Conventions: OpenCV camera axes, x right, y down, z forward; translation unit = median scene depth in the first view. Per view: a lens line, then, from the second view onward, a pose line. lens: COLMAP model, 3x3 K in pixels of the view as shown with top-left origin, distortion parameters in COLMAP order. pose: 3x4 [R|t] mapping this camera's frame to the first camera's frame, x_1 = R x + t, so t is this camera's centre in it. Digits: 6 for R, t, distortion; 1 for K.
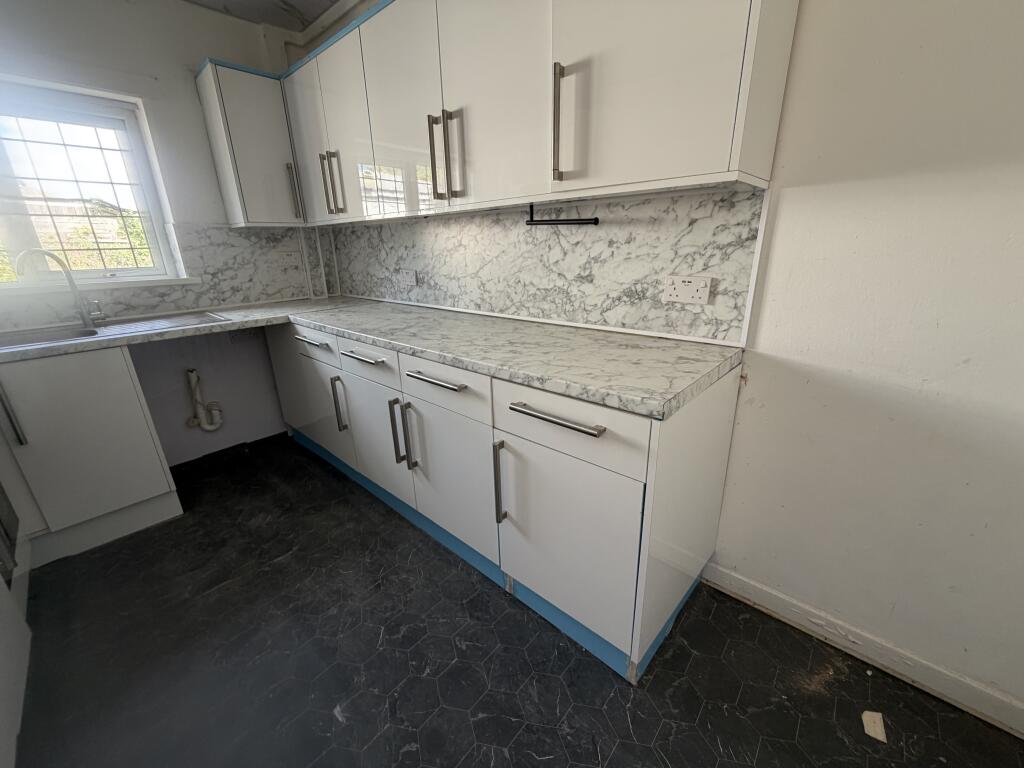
lens RADIAL K [[408.6, 0, 510.7], [0, 408.6, 385.4], [0, 0, 1]] dist [0.000956, 0.000348]
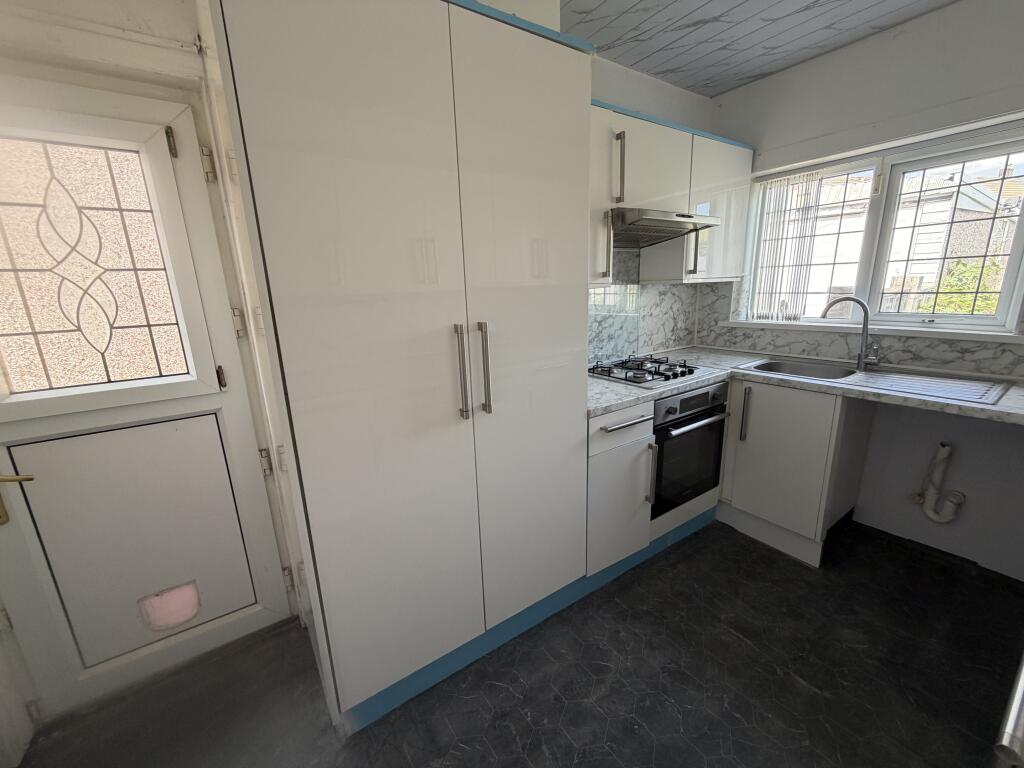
lens RADIAL K [[408.6, 0, 510.7], [0, 408.6, 385.4], [0, 0, 1]] dist [0.000956, 0.000348]
pose [[-0.224587, 0.263111, -0.938261, 0.155445], [-0.280743, 0.904562, 0.320861, -0.182937], [0.933137, 0.335471, -0.129286, 0.307173]]
